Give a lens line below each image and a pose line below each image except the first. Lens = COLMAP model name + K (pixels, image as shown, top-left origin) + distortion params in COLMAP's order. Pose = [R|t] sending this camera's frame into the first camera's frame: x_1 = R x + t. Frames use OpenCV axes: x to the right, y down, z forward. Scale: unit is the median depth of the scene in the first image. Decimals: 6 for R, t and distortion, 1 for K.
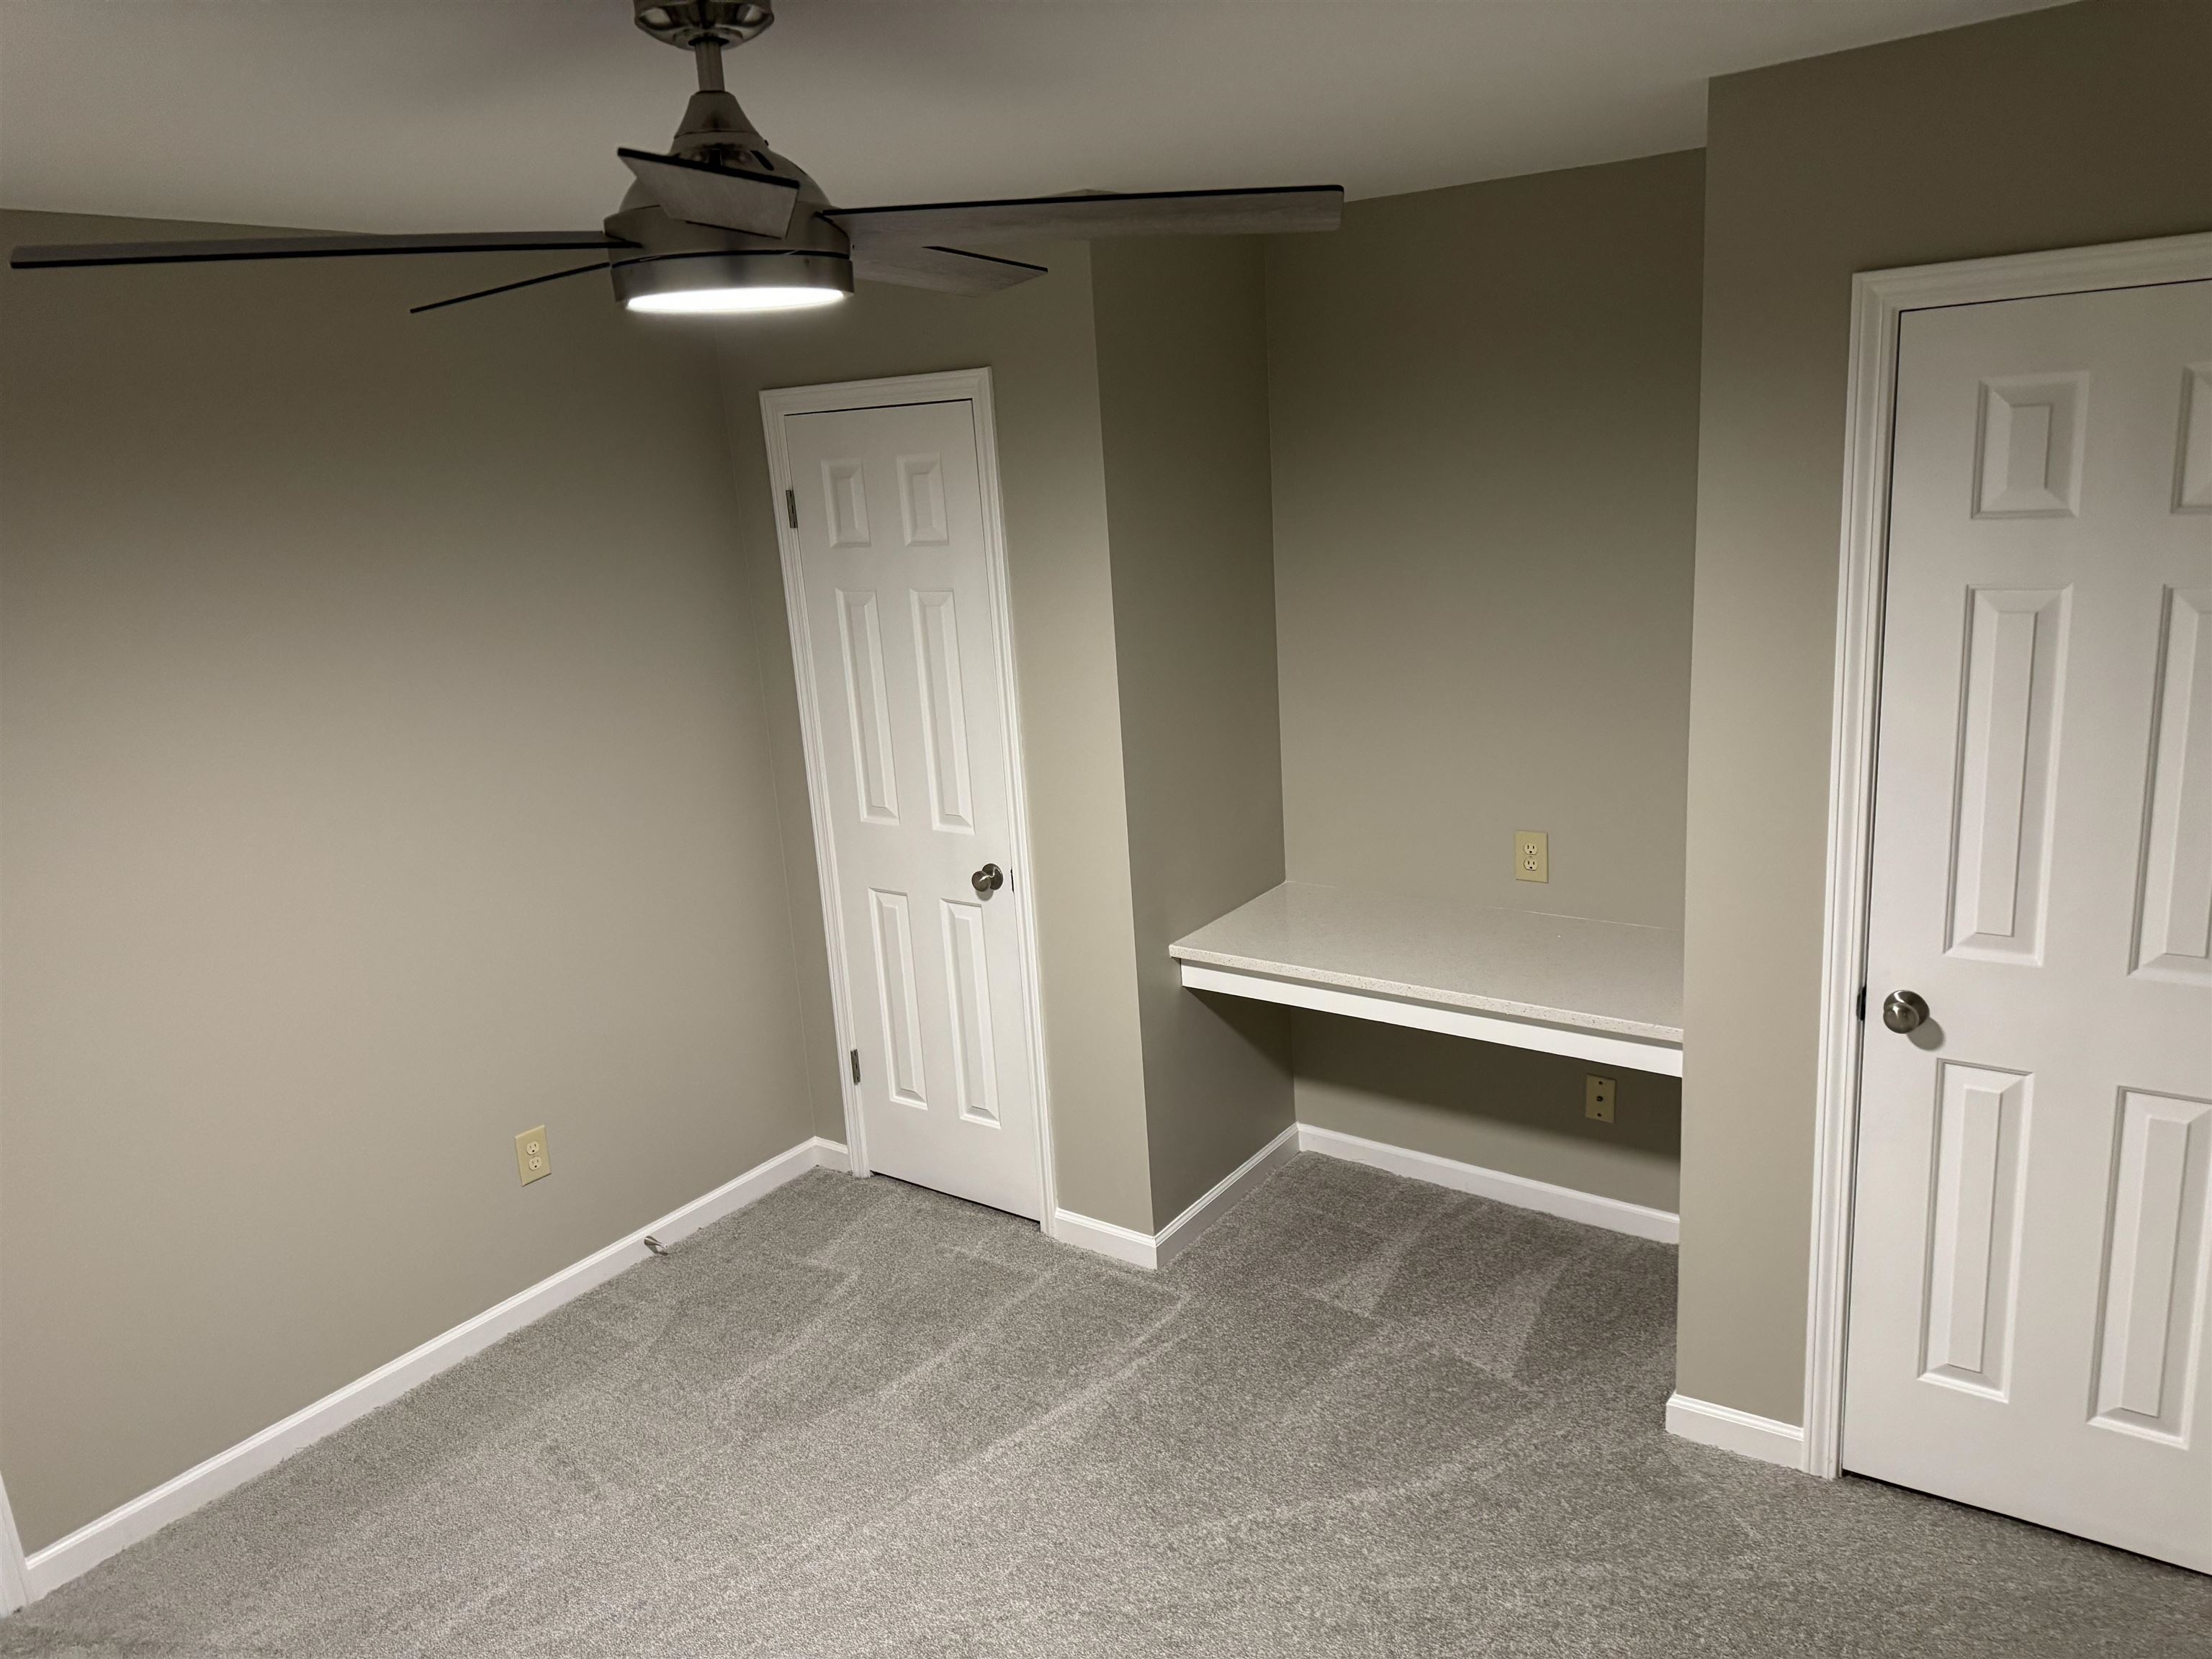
lens RADIAL K [[1581.7, 0, 1110.3], [0, 1581.7, 821.6], [0, 0, 1]] dist [0.000247, -0.002506]
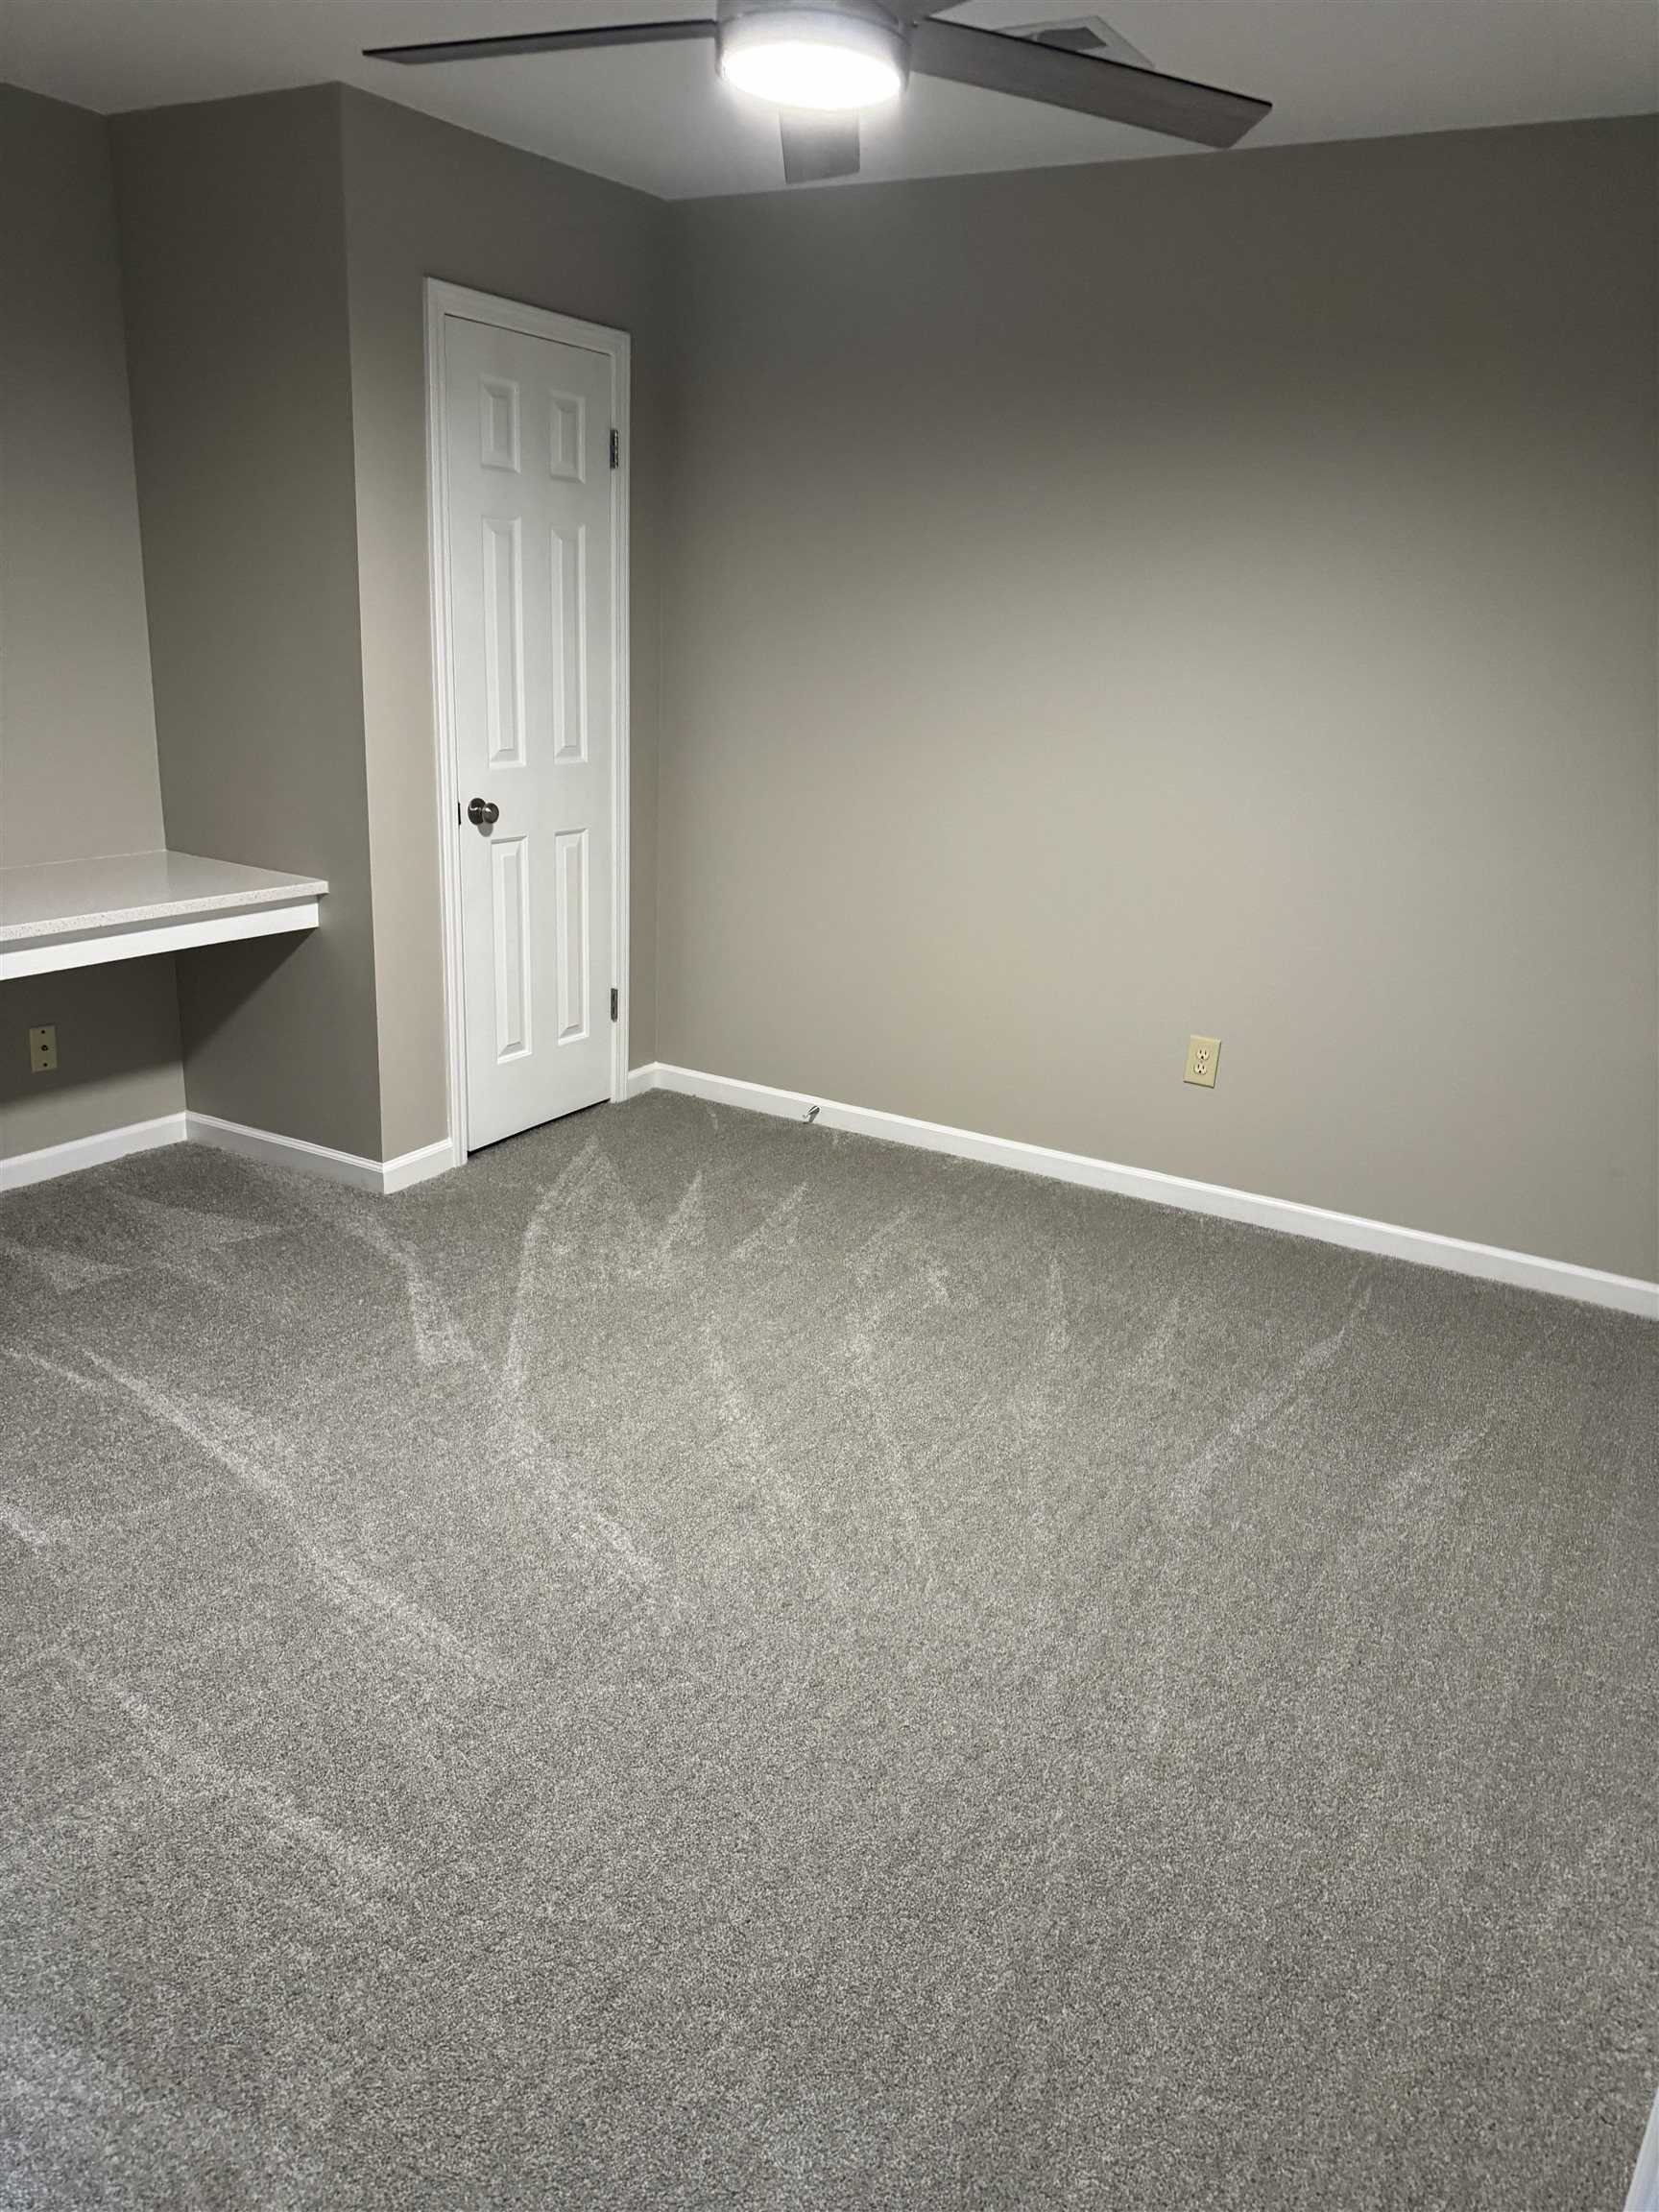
lens RADIAL K [[1552.5, 0, 827.5], [0, 1552.5, 1097.7], [0, 0, 1]] dist [0.107400, -0.155597]
pose [[-0.097042, -0.234485, 0.967264, -0.942056], [0.193133, 0.948941, 0.249420, 0.062952], [-0.976362, 0.211015, -0.046800, 0.718380]]
